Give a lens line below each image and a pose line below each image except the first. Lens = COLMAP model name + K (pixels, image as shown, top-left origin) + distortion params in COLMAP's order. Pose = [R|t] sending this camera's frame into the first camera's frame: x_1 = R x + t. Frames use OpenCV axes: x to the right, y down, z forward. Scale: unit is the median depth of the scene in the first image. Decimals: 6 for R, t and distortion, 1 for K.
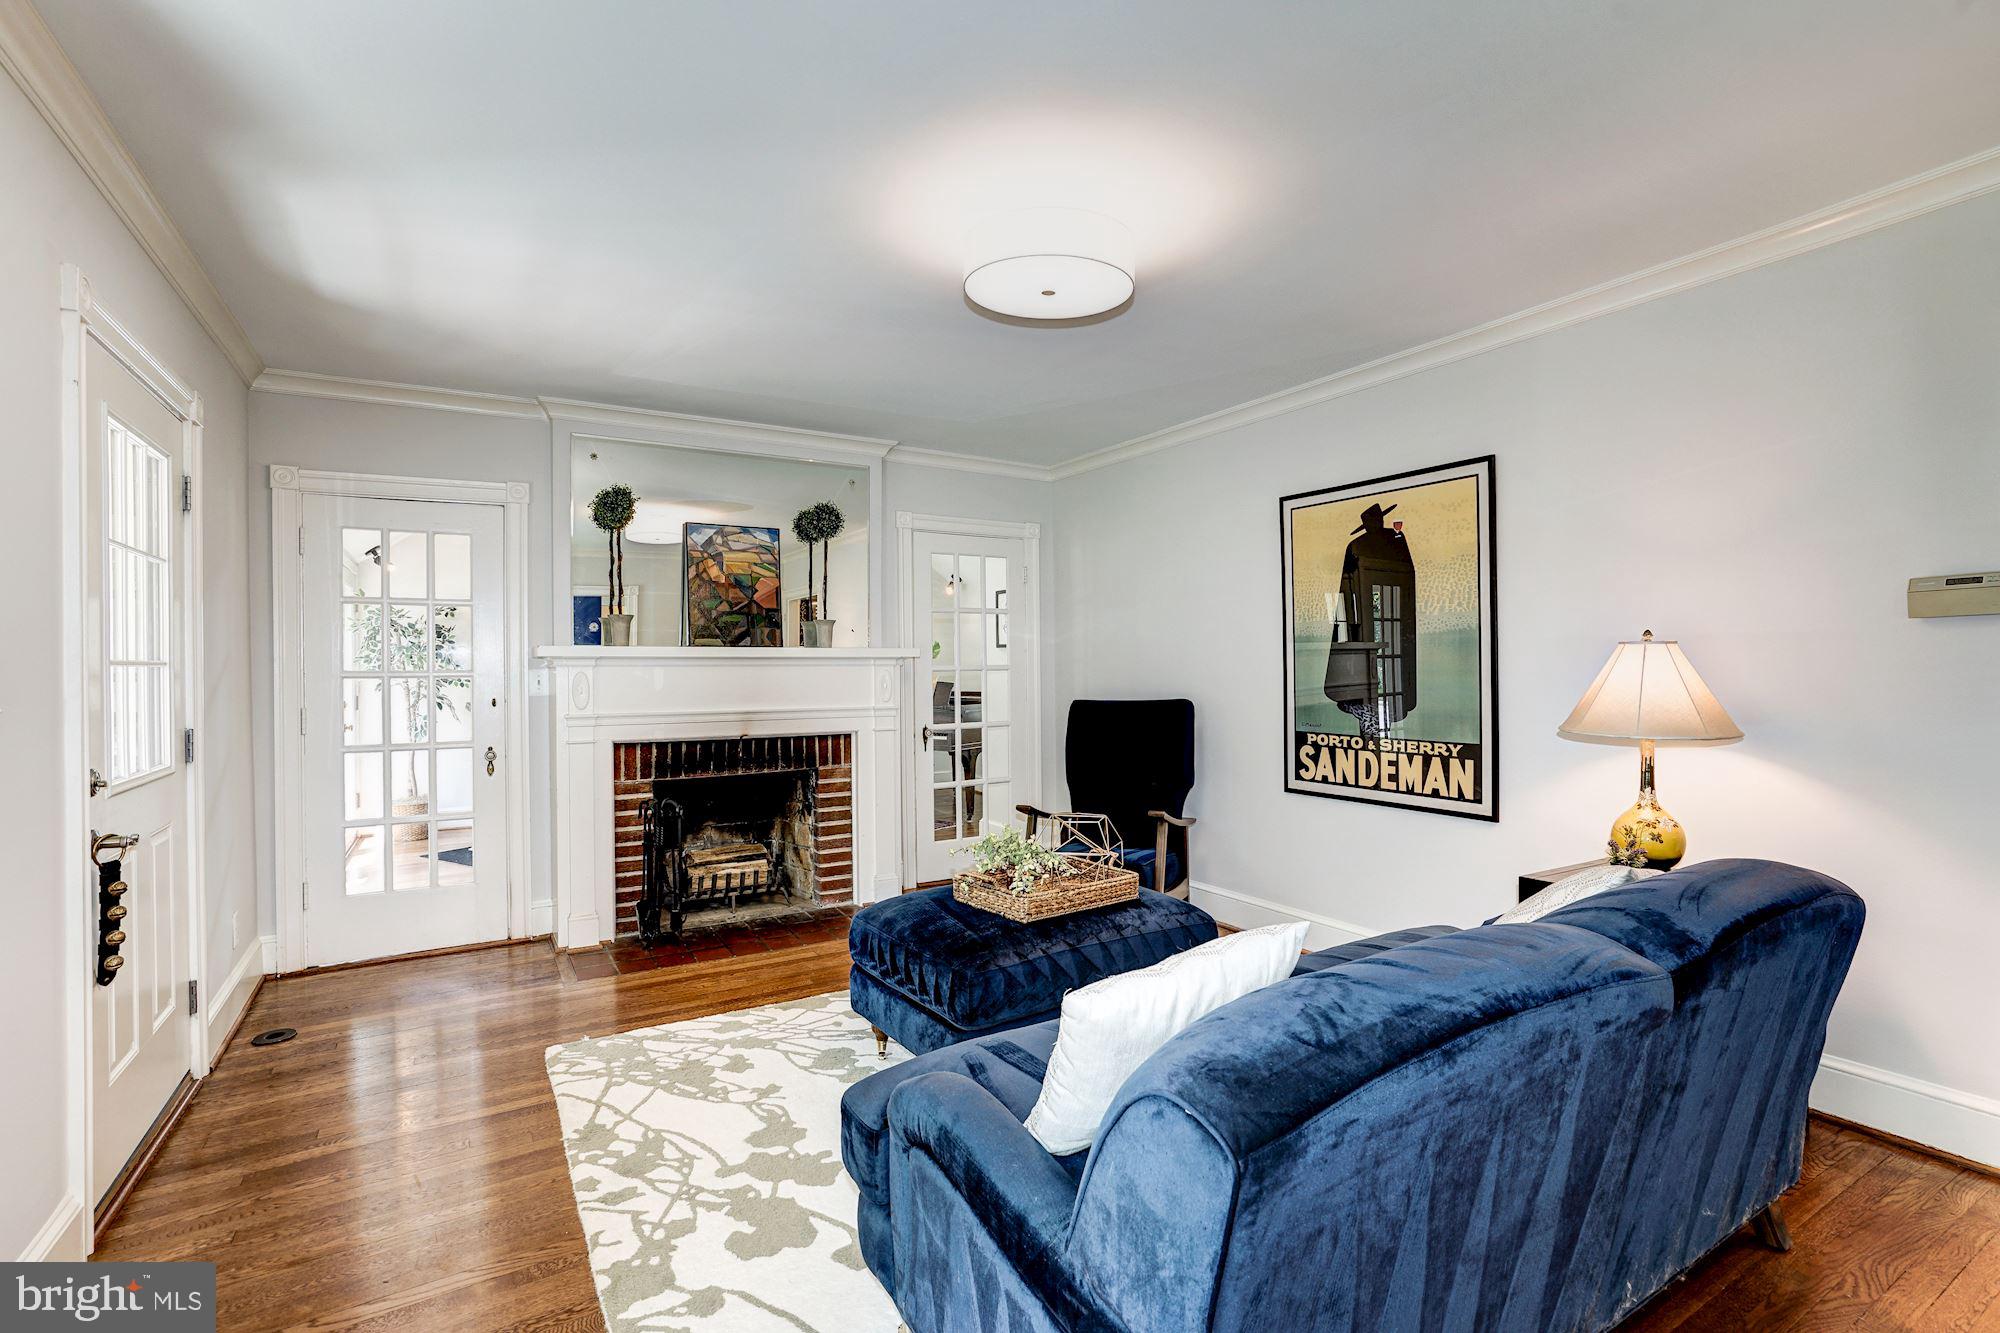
lens RADIAL K [[926.8, 0, 1000.0], [0, 926.8, 664.1], [0, 0, 1]] dist [-0.032561, 0.017310]
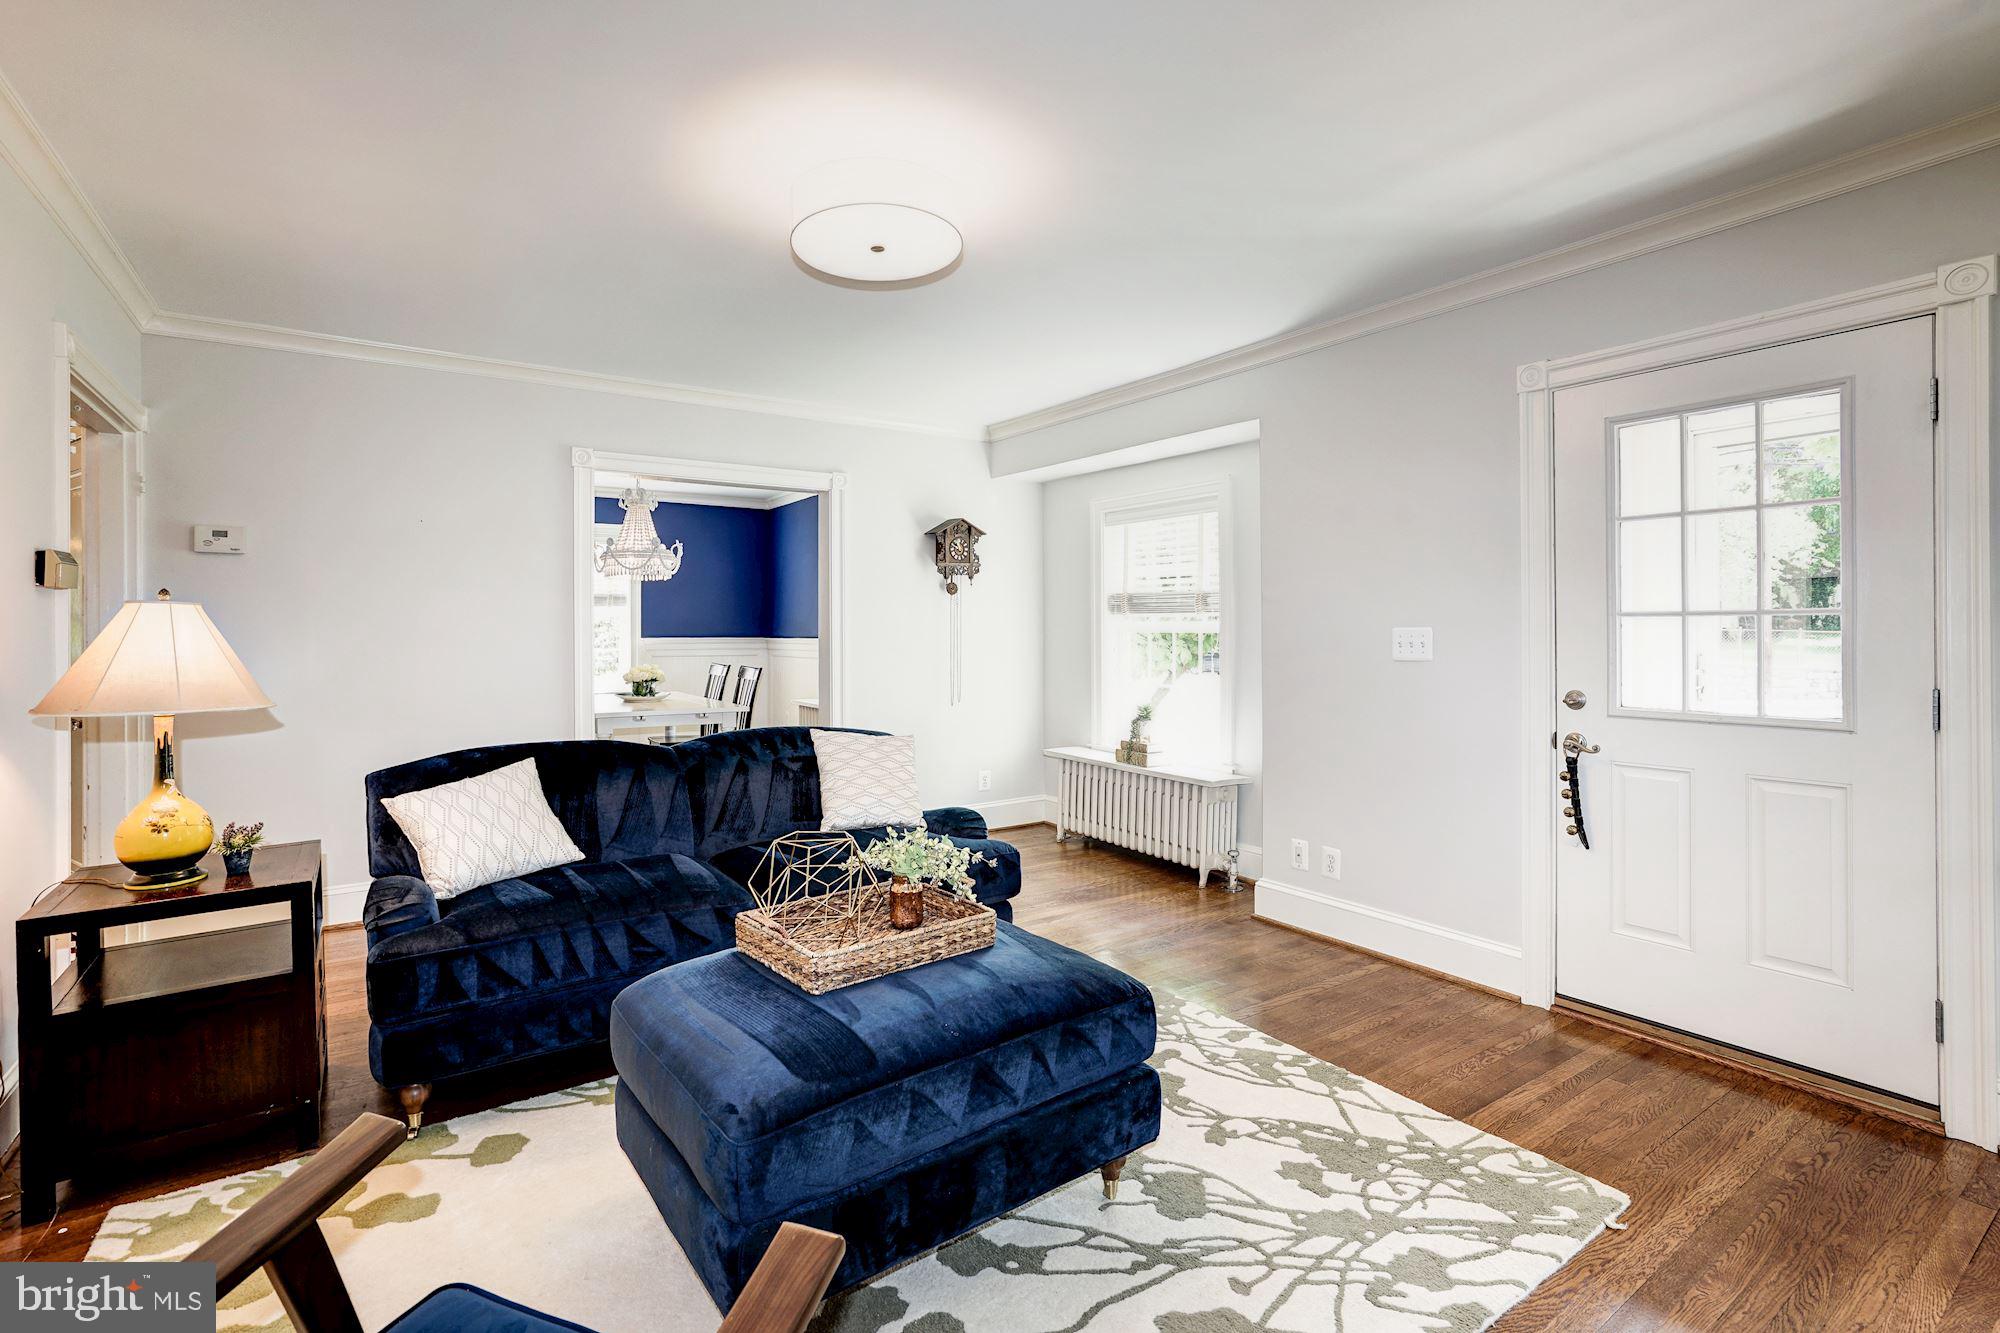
lens RADIAL K [[926.8, 0, 1004.4], [0, 926.8, 649.1], [0, 0, 1]] dist [-0.032561, 0.017310]
pose [[-0.997860, 0.014301, -0.063798, -0.013216], [0.013383, 0.999801, 0.014800, 0.012208], [0.063997, 0.013914, -0.997853, 1.693744]]
